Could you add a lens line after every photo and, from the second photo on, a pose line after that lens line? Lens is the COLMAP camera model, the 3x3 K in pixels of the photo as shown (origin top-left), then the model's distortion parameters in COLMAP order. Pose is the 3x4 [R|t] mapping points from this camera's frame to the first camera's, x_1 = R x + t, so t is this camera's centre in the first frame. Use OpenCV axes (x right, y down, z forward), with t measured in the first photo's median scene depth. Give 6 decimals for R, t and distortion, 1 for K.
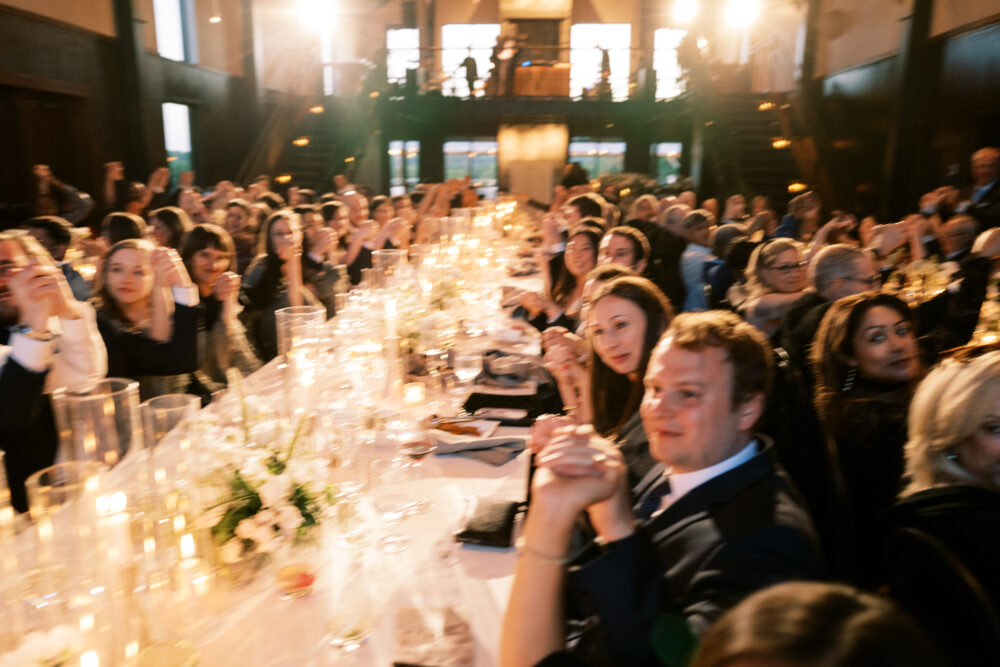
lens RADIAL K [[763.1, 0, 500.0], [0, 763.1, 333.5], [0, 0, 1]] dist [0.006111, 0.008513]
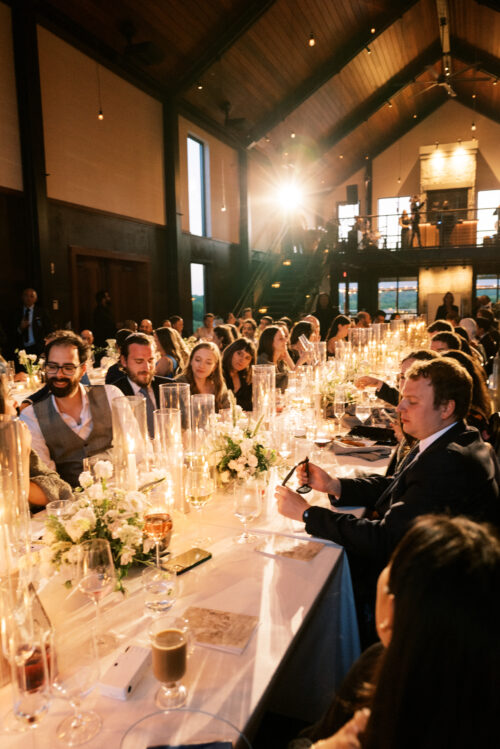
lens RADIAL K [[610.3, 0, 250.0], [0, 610.3, 374.5], [0, 0, 1]] dist [-0.003057, -0.000496]
pose [[0.956463, 0.008325, -0.291733, 0.034756], [-0.037463, 0.994826, -0.094436, 0.030691], [0.289438, 0.101253, 0.951826, -0.105685]]
